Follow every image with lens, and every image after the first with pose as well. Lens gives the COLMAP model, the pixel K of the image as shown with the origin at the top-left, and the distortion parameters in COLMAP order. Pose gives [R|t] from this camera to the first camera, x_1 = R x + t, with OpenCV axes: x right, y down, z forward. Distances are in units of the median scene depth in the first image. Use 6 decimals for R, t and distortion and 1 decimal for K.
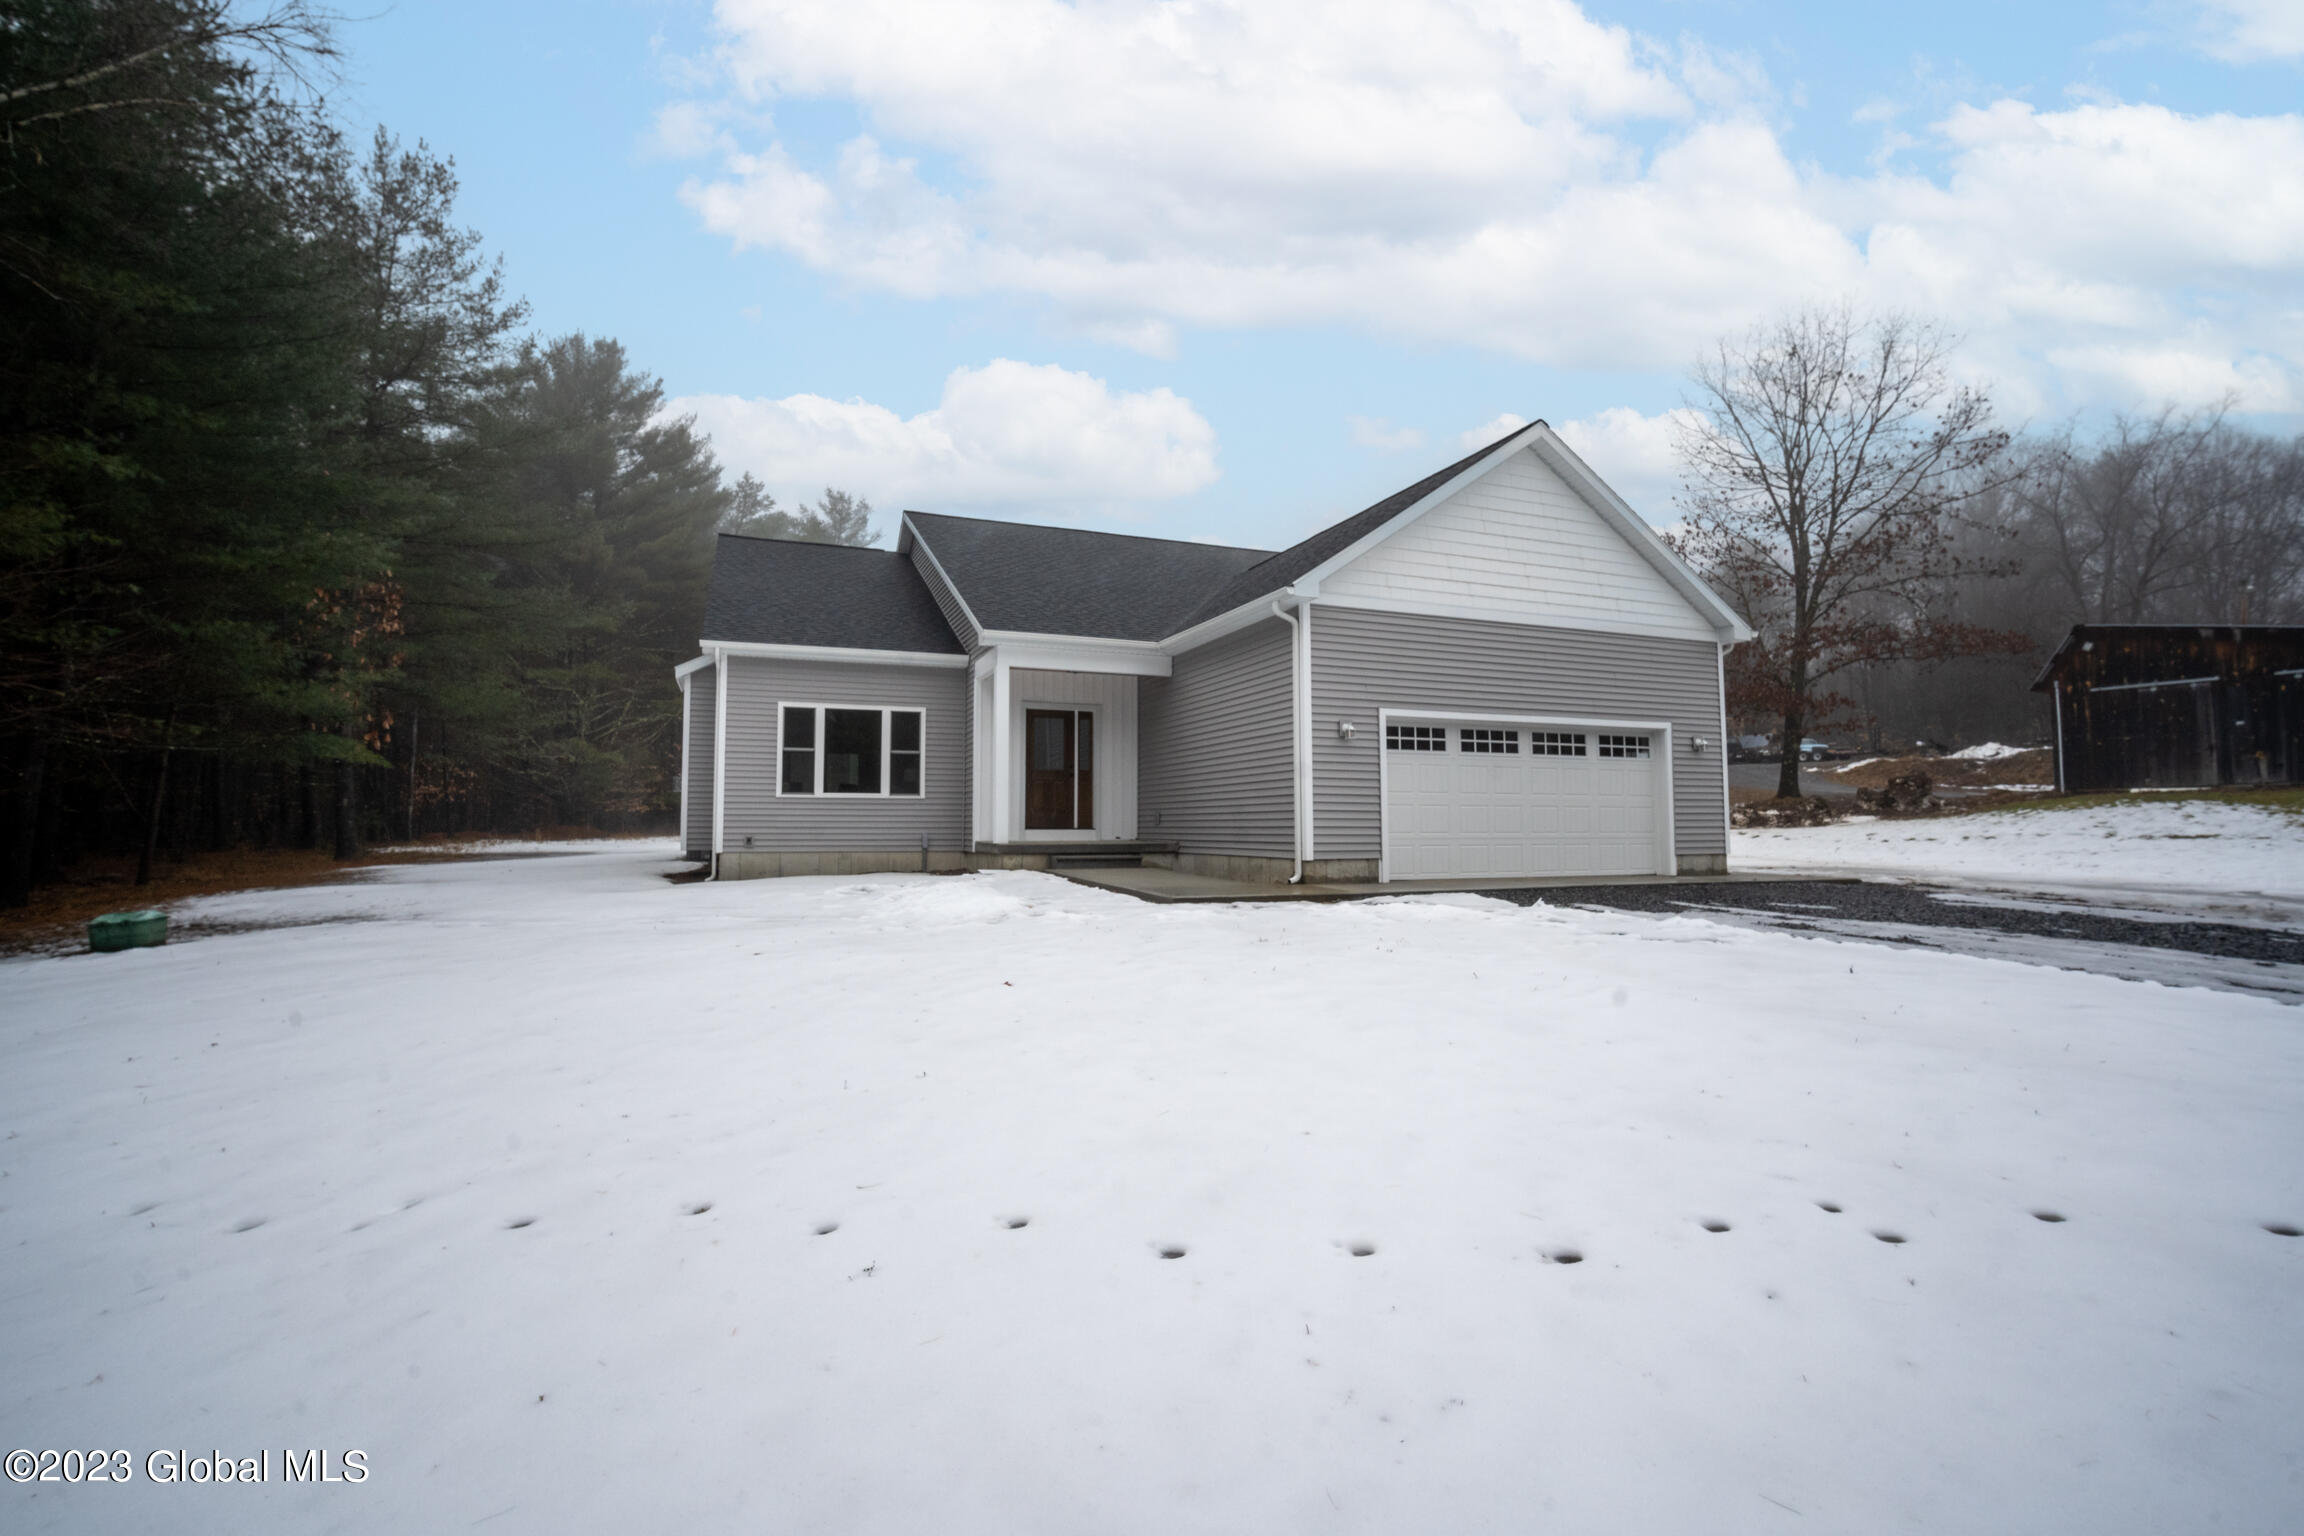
lens RADIAL K [[1035.3, 0, 1152.0], [0, 1035.3, 768.0], [0, 0, 1]] dist [-0.015581, 0.000104]
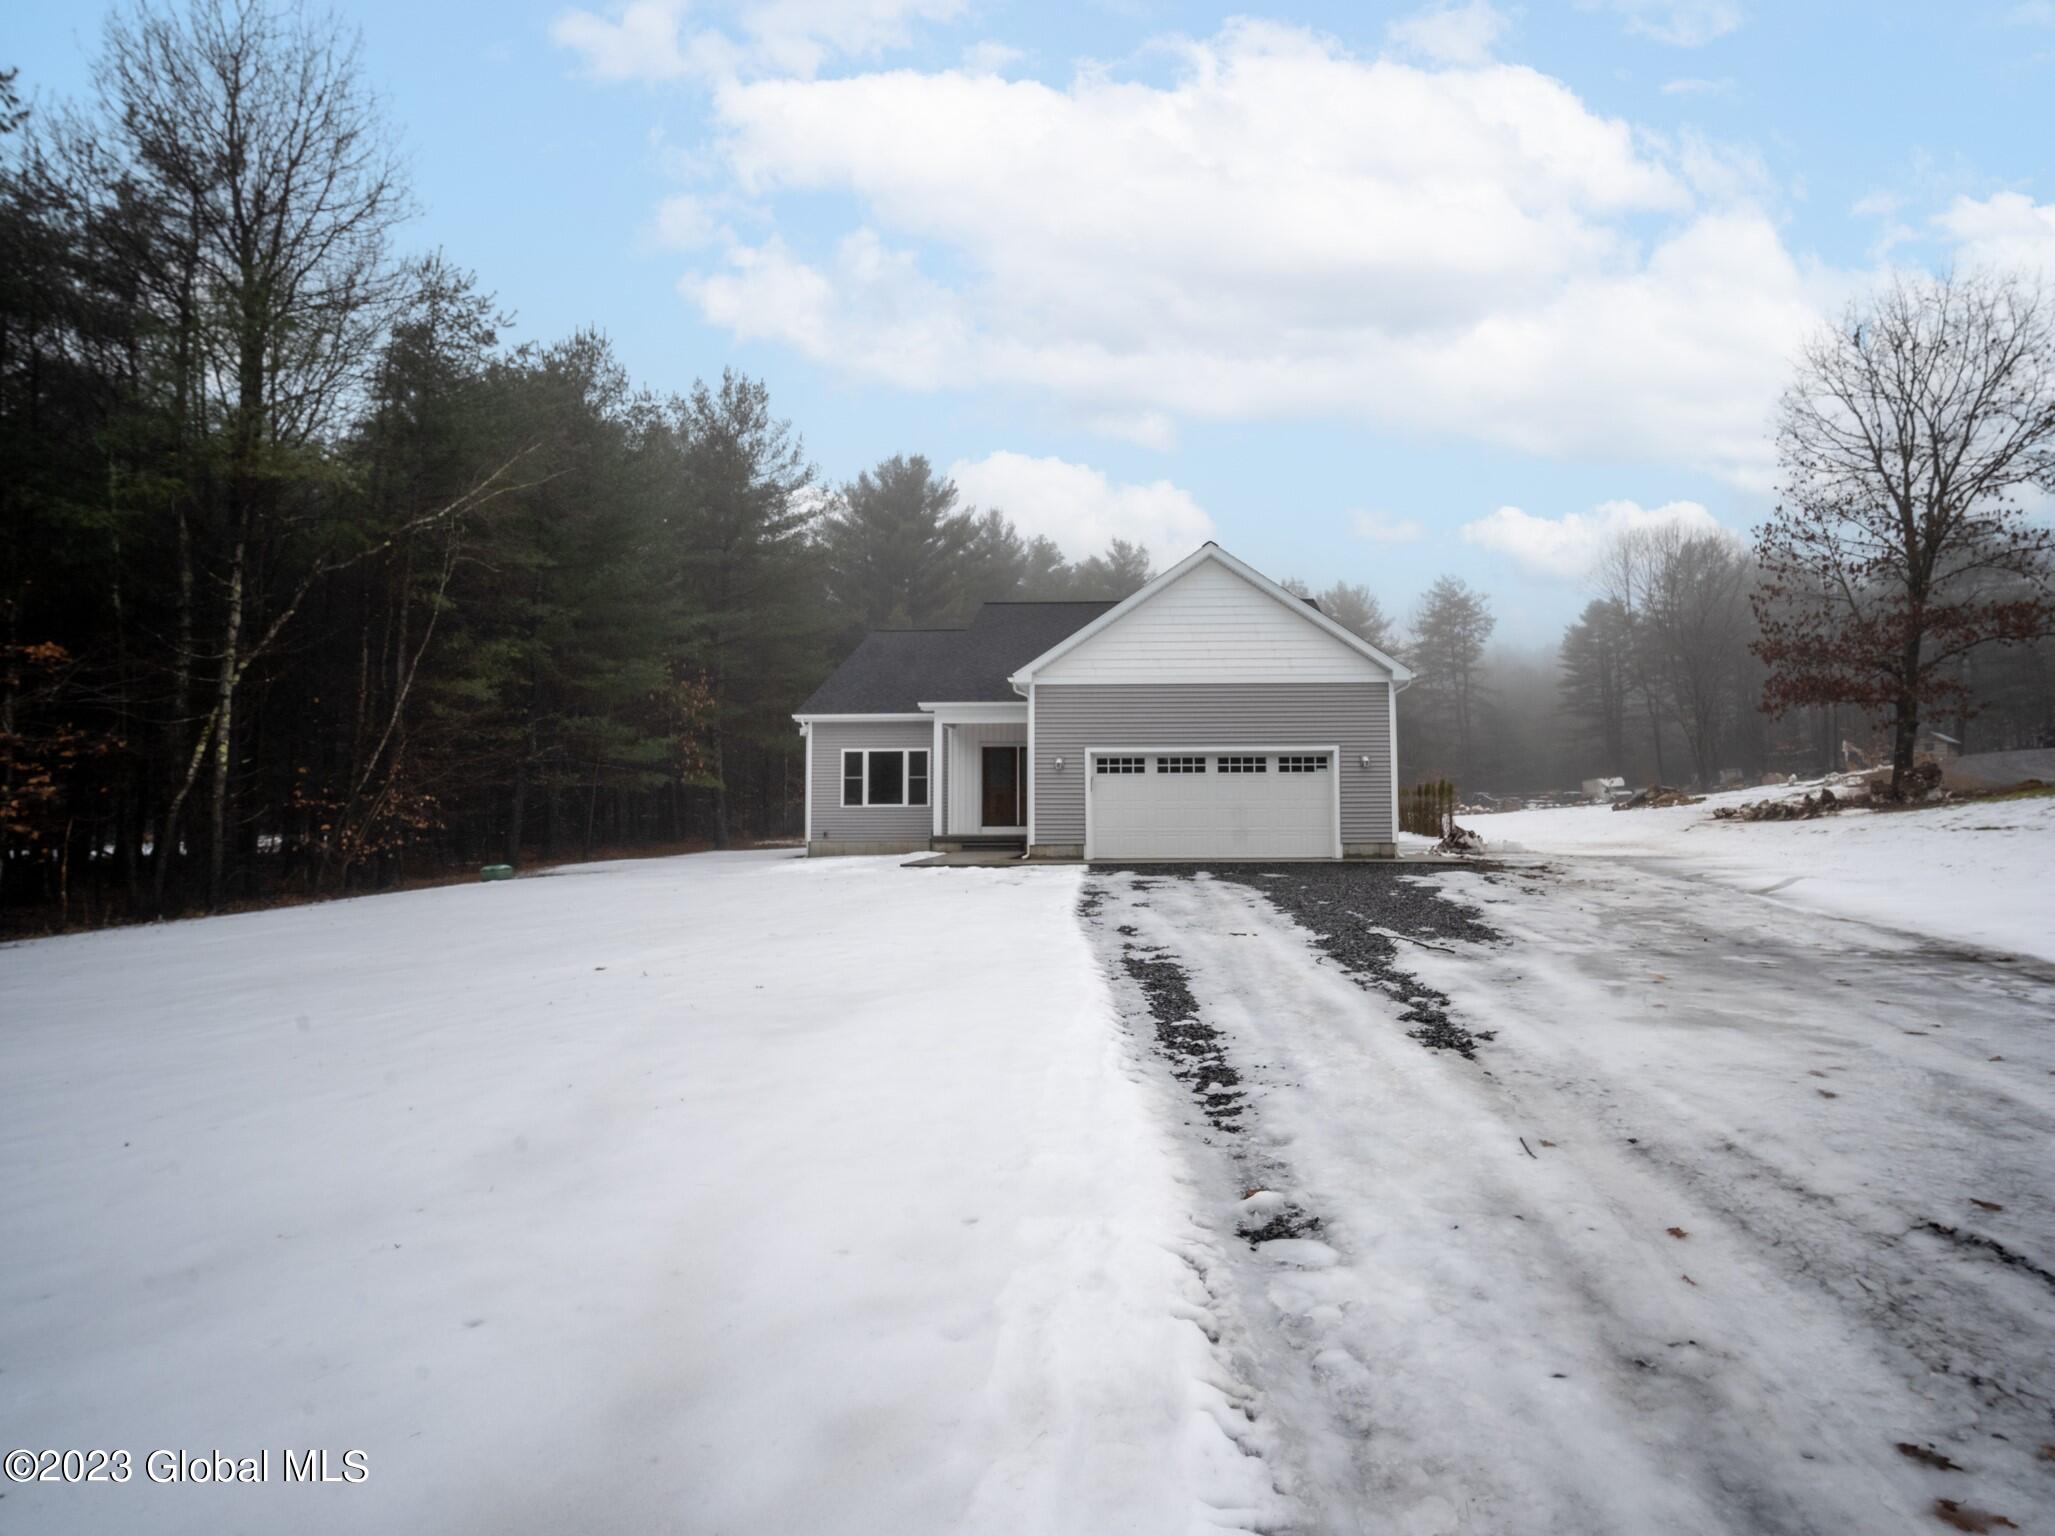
lens RADIAL K [[918.8, 0, 1027.5], [0, 918.8, 768.0], [0, 0, 1]] dist [-0.001816, -0.000145]
pose [[0.918130, -0.029860, -0.395153, 0.600506], [0.027743, 0.999554, -0.011074, -0.012553], [0.395307, -0.000795, 0.918549, -0.267275]]
